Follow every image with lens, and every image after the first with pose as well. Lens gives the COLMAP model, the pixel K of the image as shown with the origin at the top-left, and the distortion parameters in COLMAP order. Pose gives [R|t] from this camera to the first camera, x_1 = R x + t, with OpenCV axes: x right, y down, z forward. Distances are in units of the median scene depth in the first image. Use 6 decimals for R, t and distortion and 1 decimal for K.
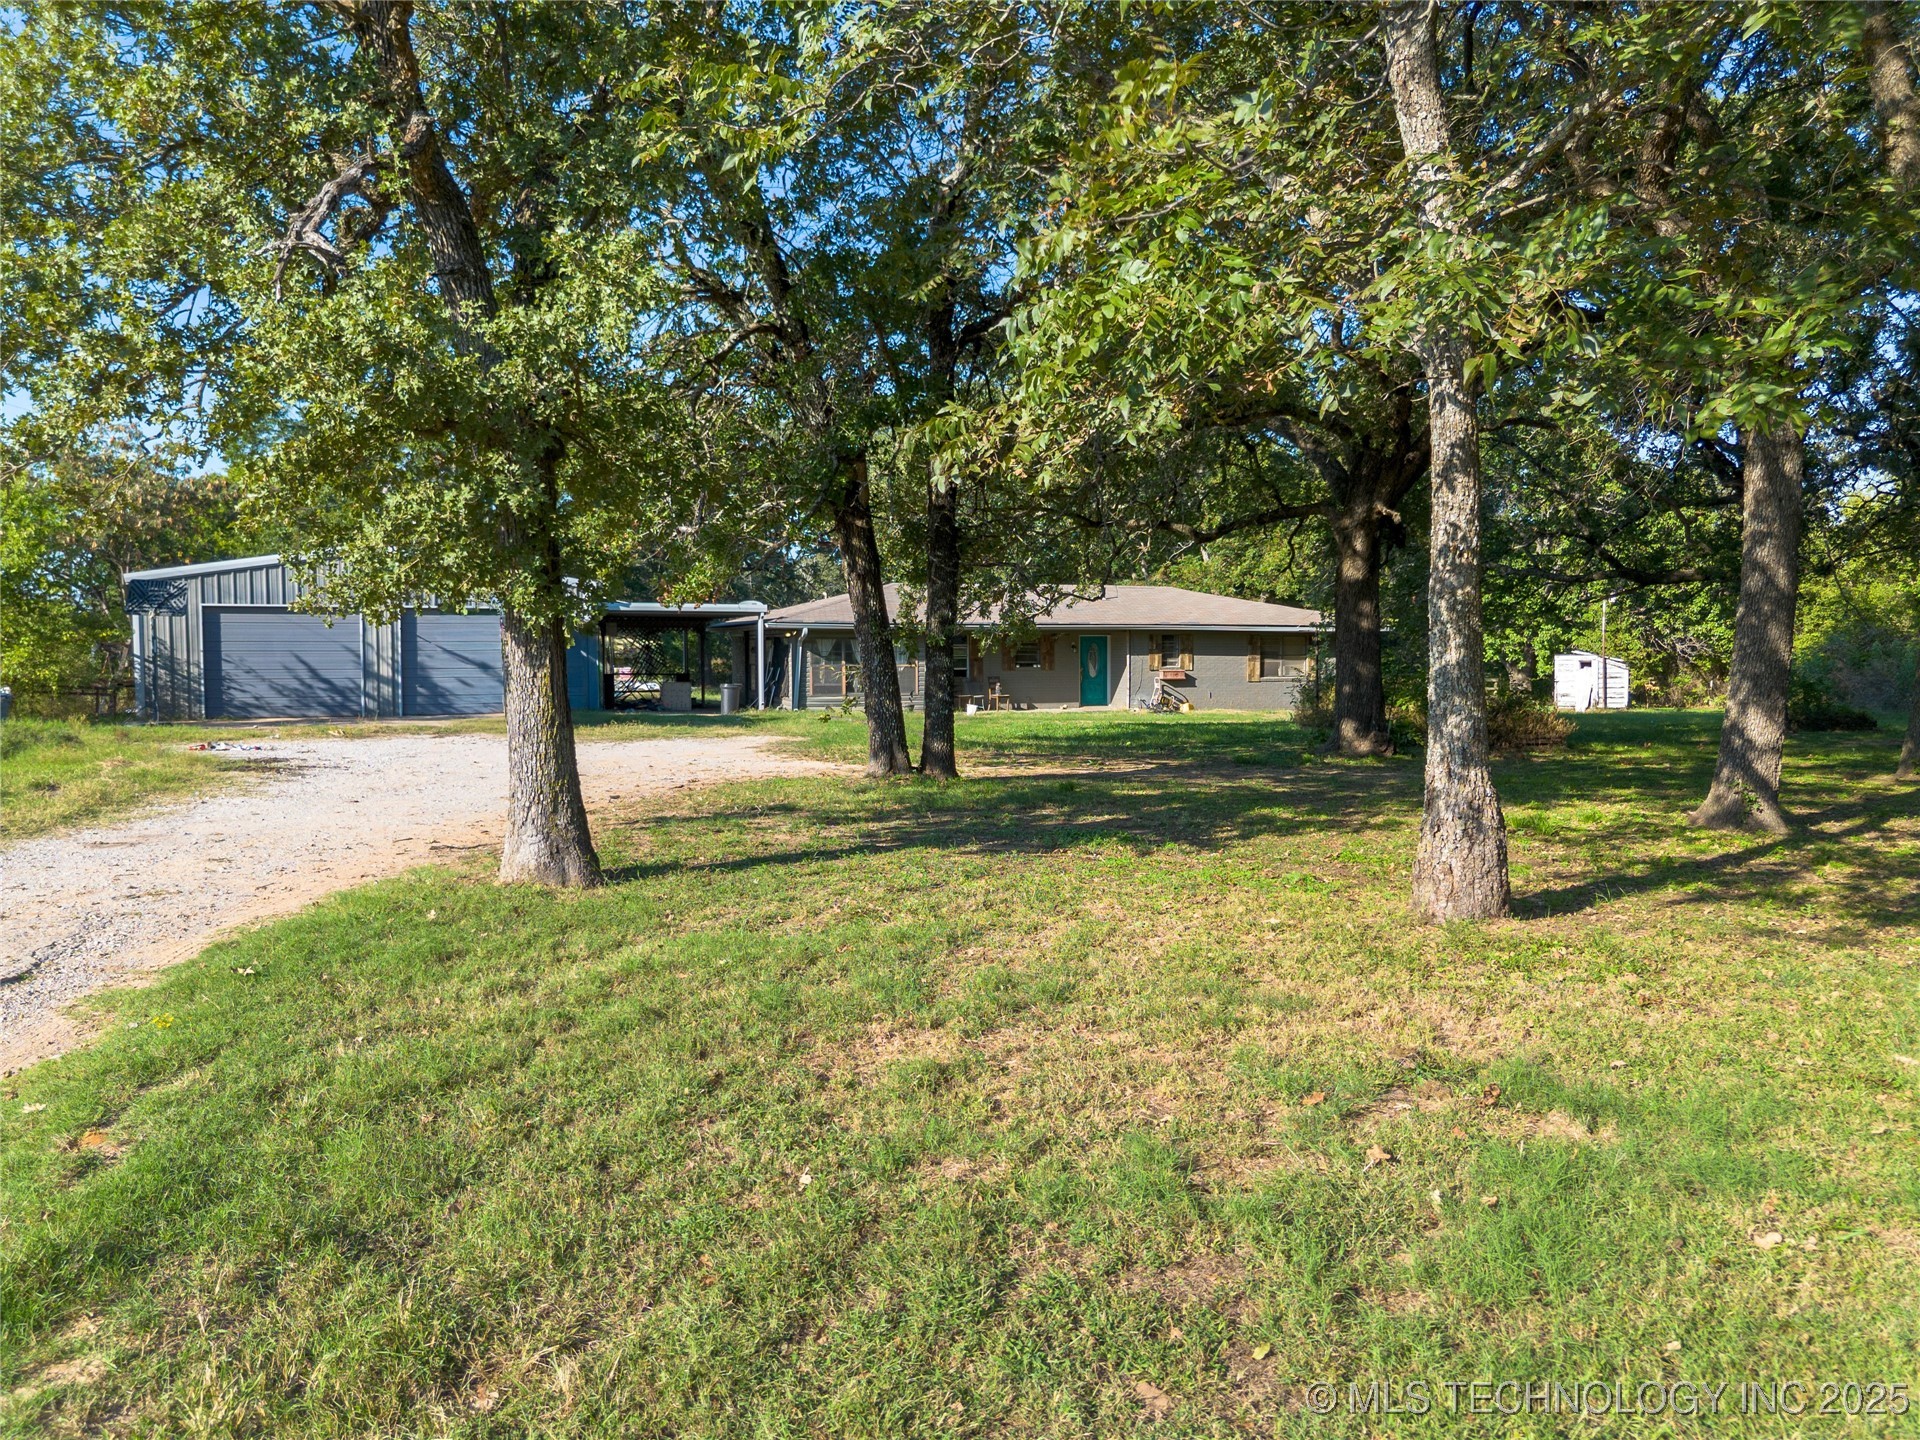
lens RADIAL K [[1324.3, 0, 948.0], [0, 1324.3, 721.2], [0, 0, 1]] dist [0.042853, -0.004869]
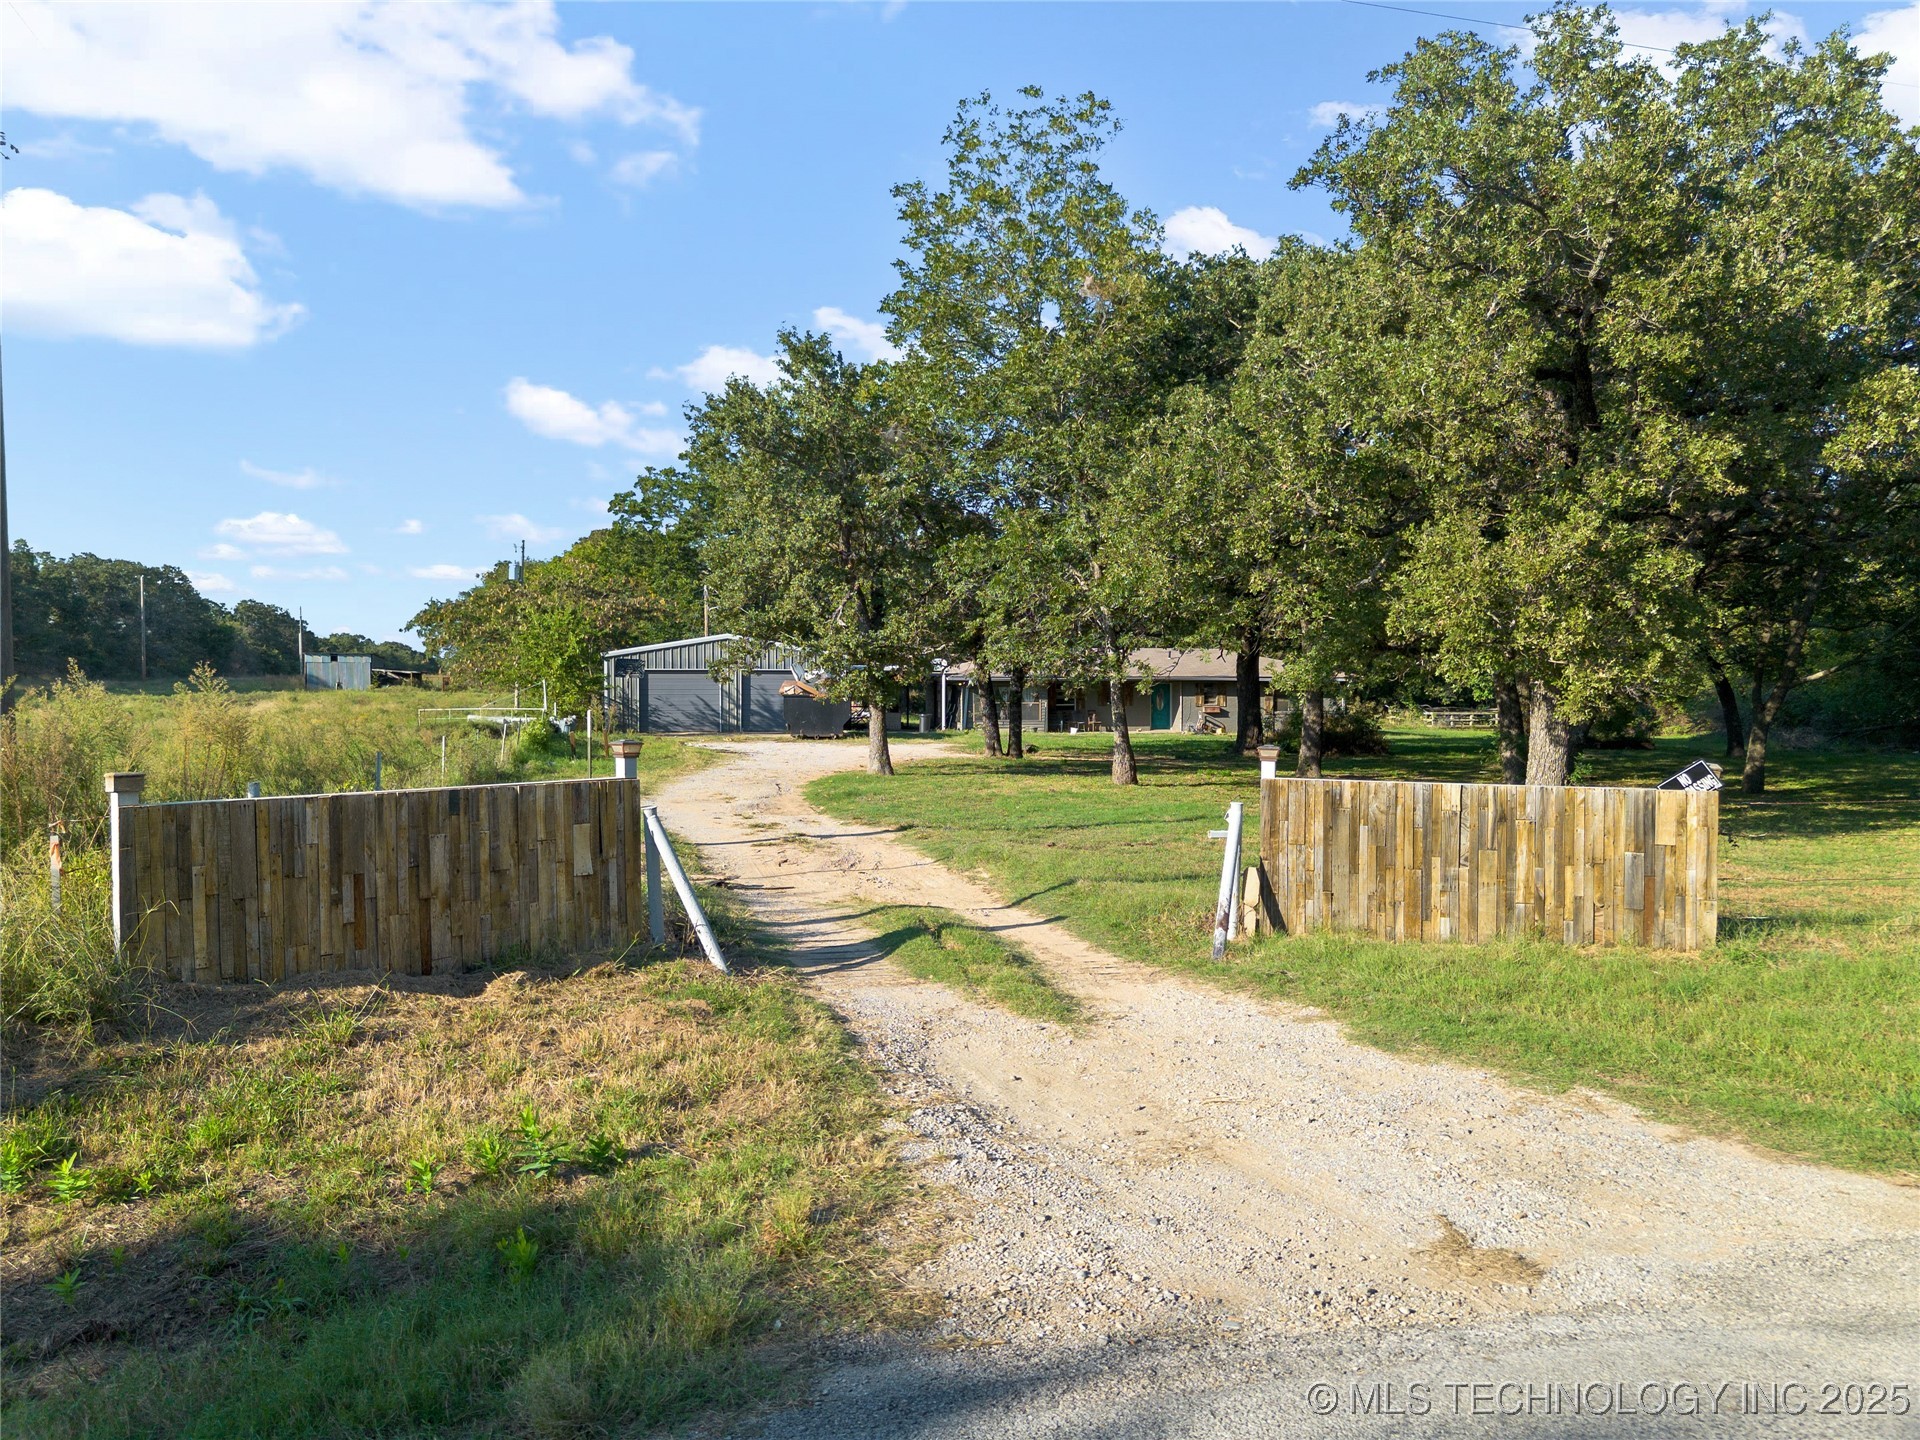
lens RADIAL K [[1324.3, 0, 948.0], [0, 1324.3, 721.2], [0, 0, 1]] dist [0.042853, -0.004869]
pose [[0.990025, 0.006332, -0.140751, 0.091596], [-0.008821, 0.999815, -0.017066, 0.007990], [0.140617, 0.018137, 0.989898, -0.597566]]
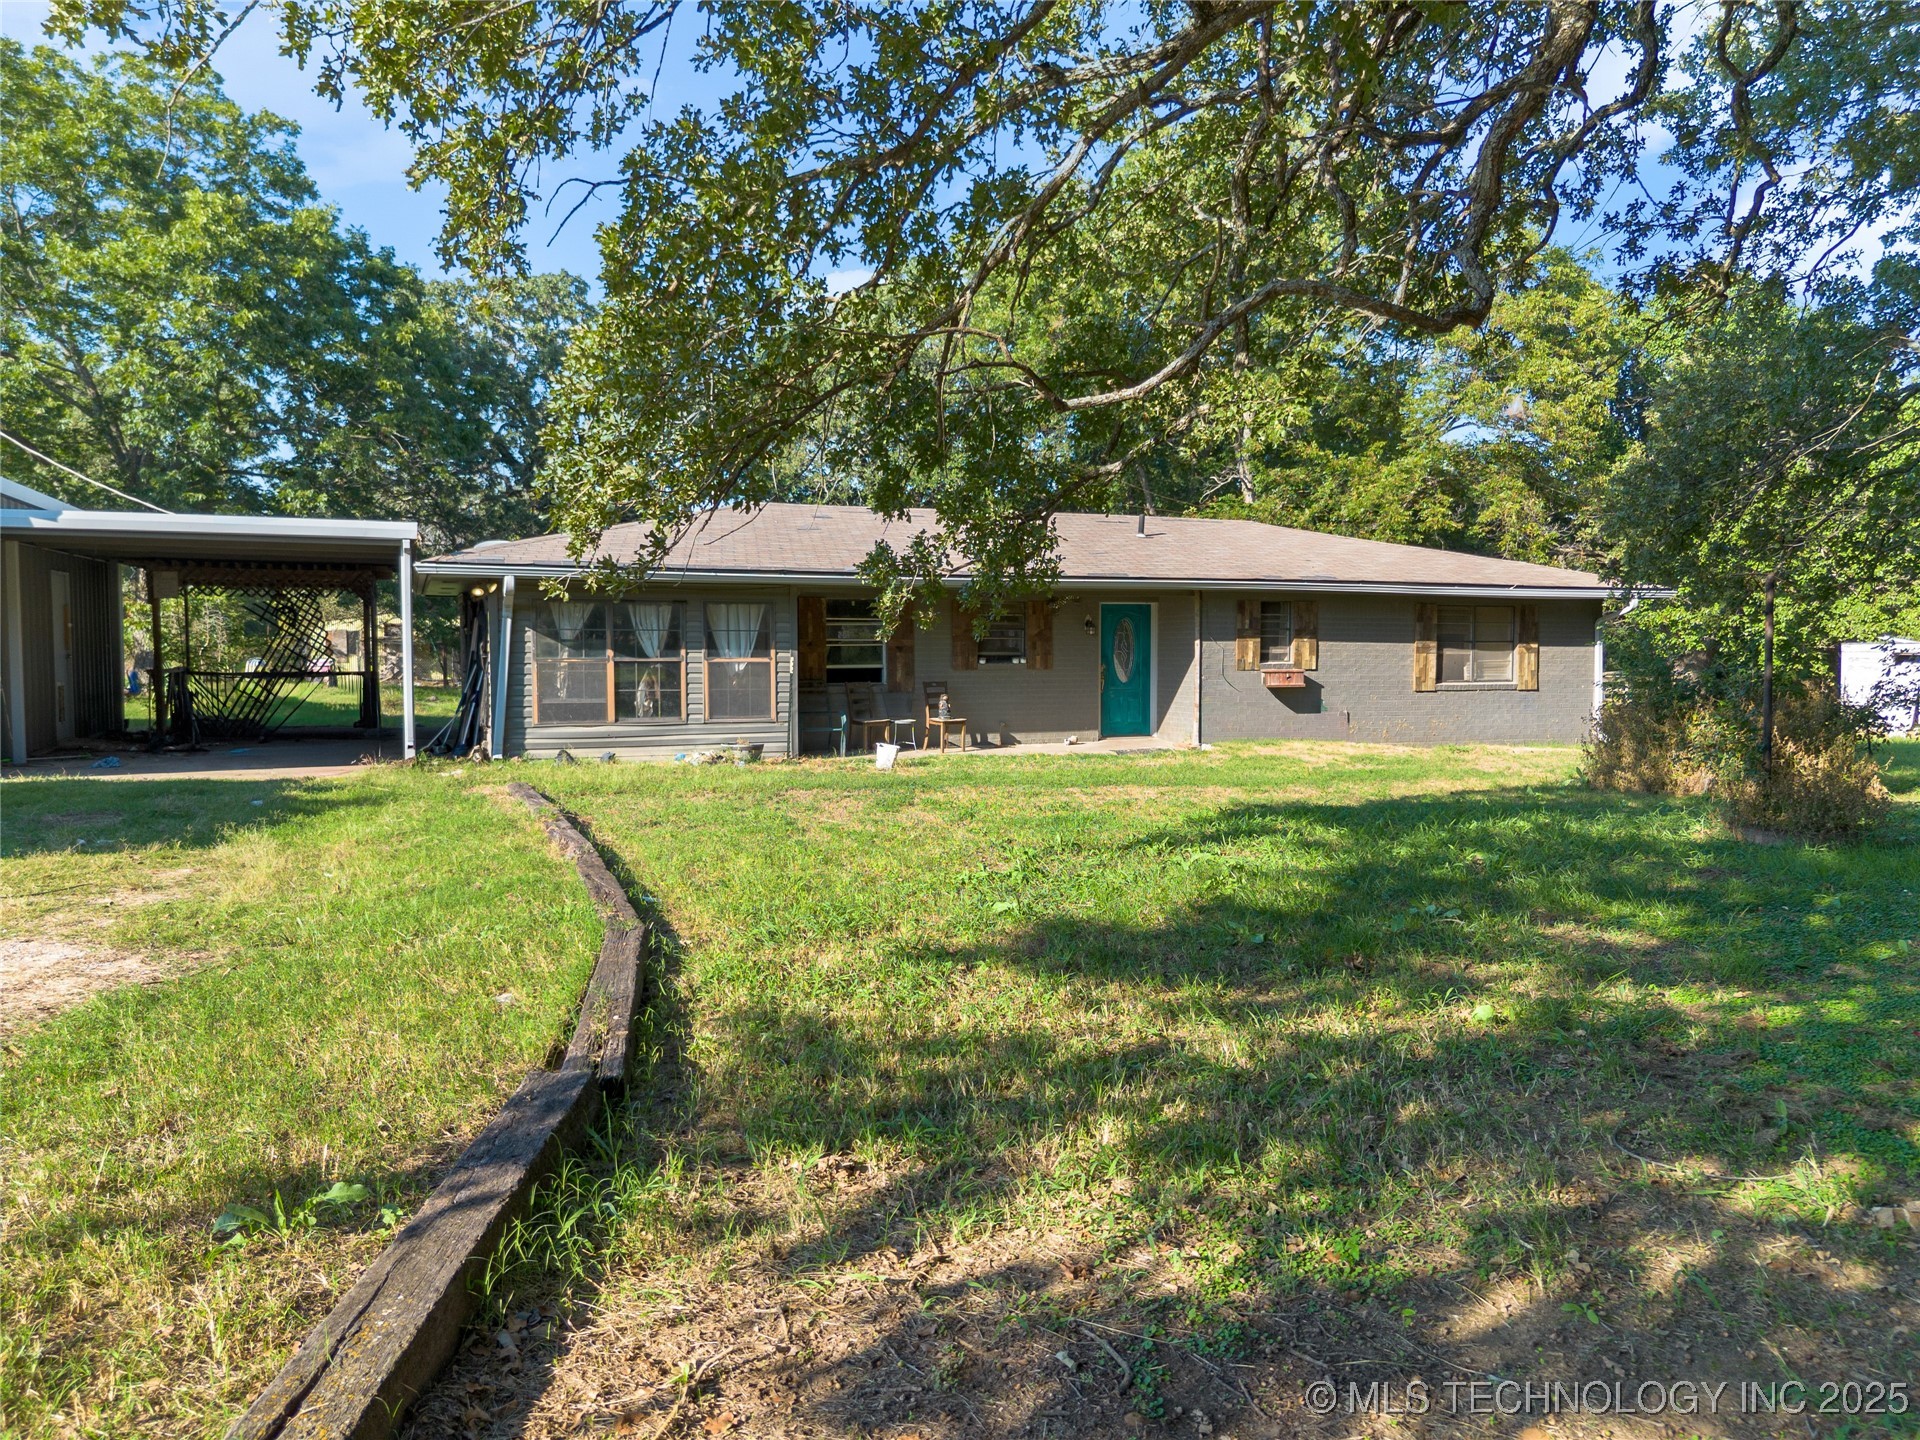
lens RADIAL K [[1324.3, 0, 948.0], [0, 1324.3, 721.2], [0, 0, 1]] dist [0.042853, -0.004869]
pose [[0.999323, 0.002165, 0.036740, 0.022181], [-0.002574, 0.999935, 0.011110, -0.025937], [-0.036713, -0.011197, 0.999263, 0.527008]]
